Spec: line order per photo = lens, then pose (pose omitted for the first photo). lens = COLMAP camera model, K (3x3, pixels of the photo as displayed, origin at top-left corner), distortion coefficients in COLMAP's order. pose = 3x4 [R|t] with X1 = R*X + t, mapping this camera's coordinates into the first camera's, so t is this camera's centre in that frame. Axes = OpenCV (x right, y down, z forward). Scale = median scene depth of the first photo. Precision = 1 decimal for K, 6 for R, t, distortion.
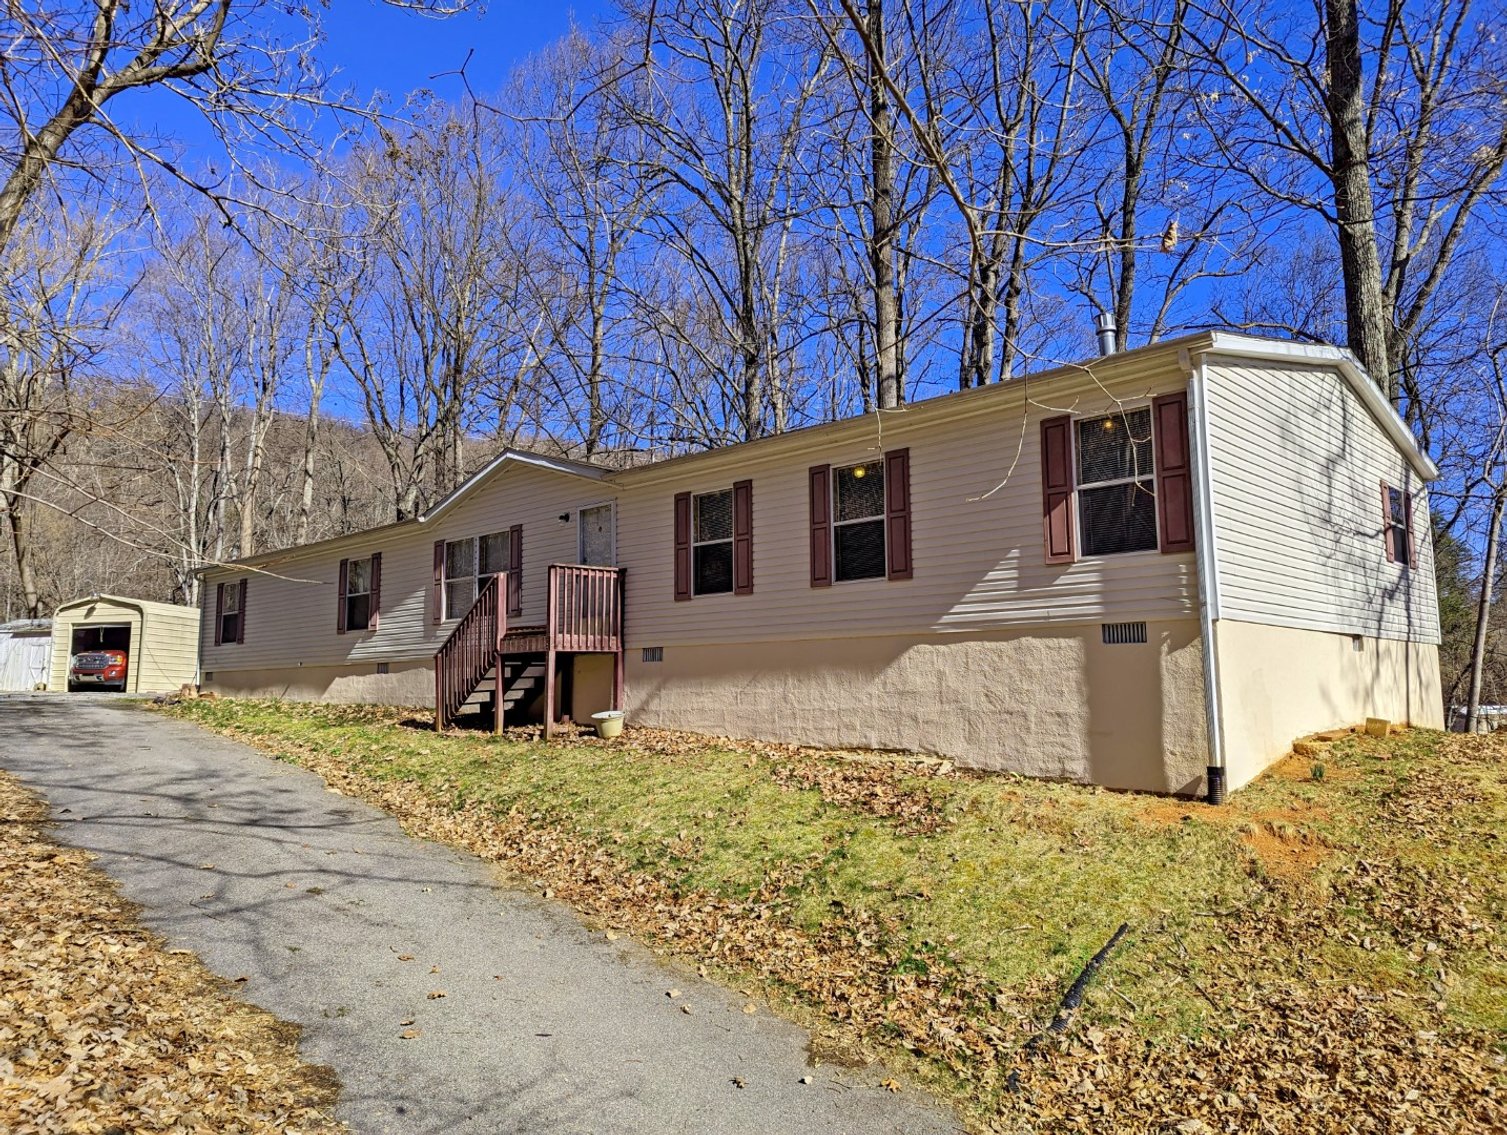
lens RADIAL K [[1039.9, 0, 759.7], [0, 1039.9, 560.6], [0, 0, 1]] dist [0.079628, -0.062167]
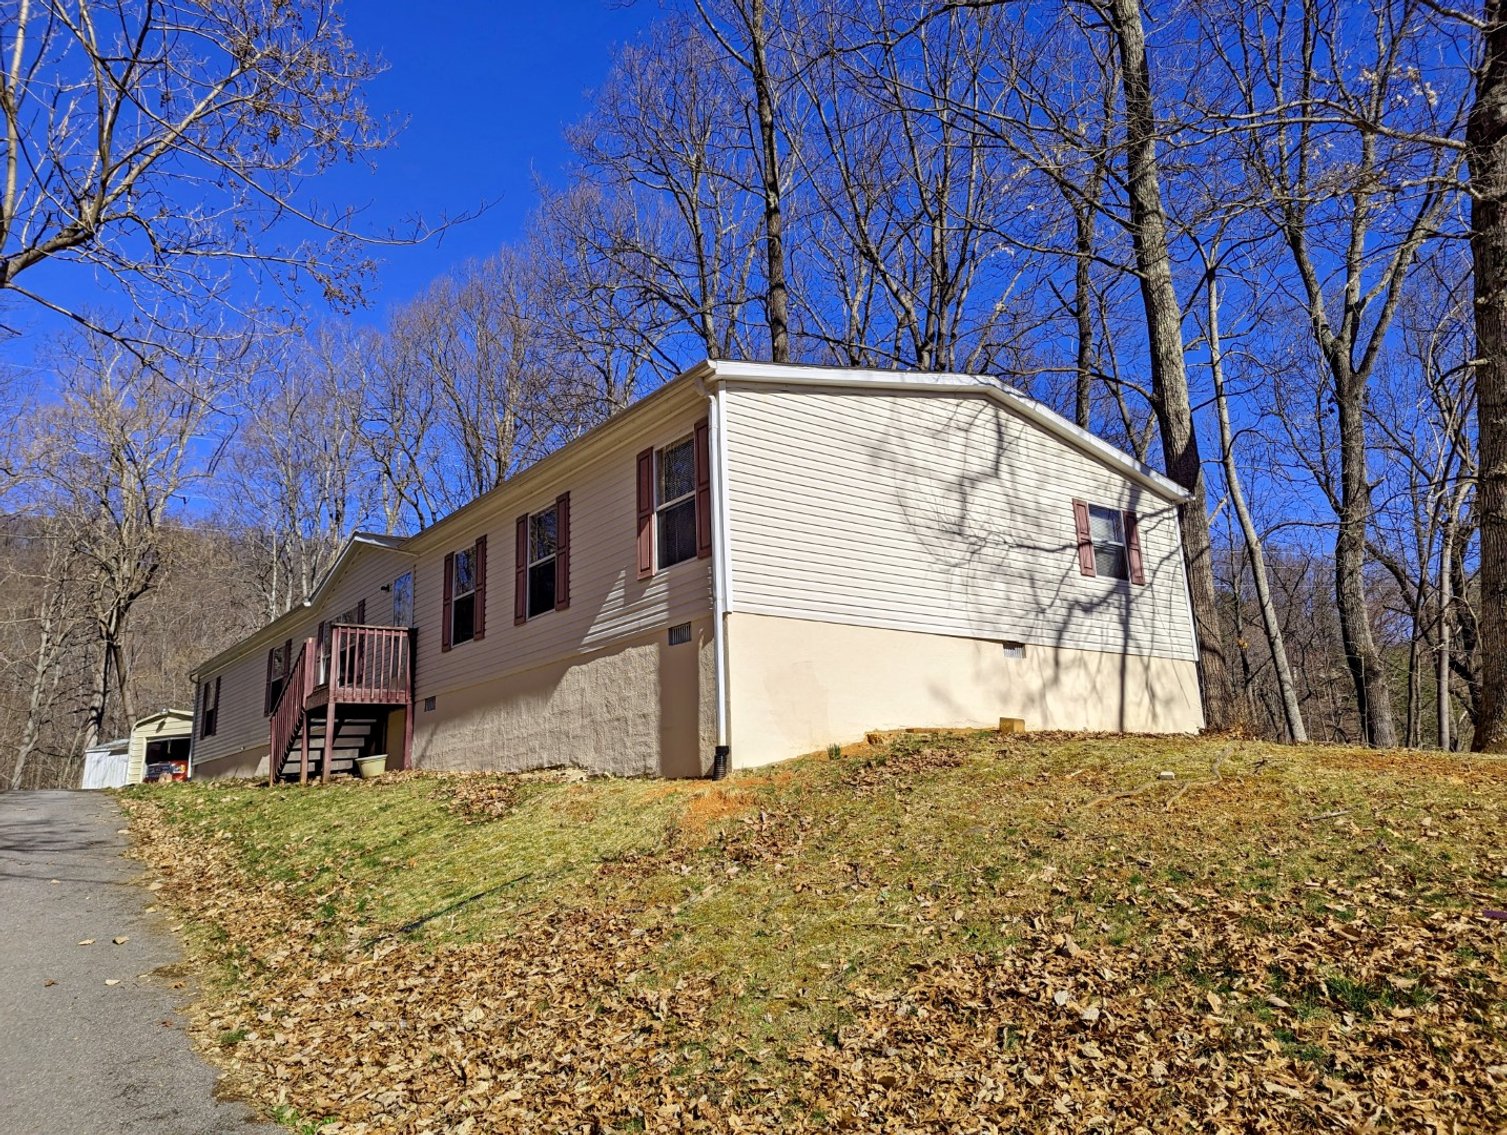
lens RADIAL K [[1039.9, 0, 759.7], [0, 1039.9, 560.6], [0, 0, 1]] dist [0.079628, -0.062167]
pose [[0.988994, -0.063025, -0.133857, 0.441585], [0.048364, 0.992744, -0.110091, 0.088320], [0.139824, 0.102405, 0.984867, -0.054017]]
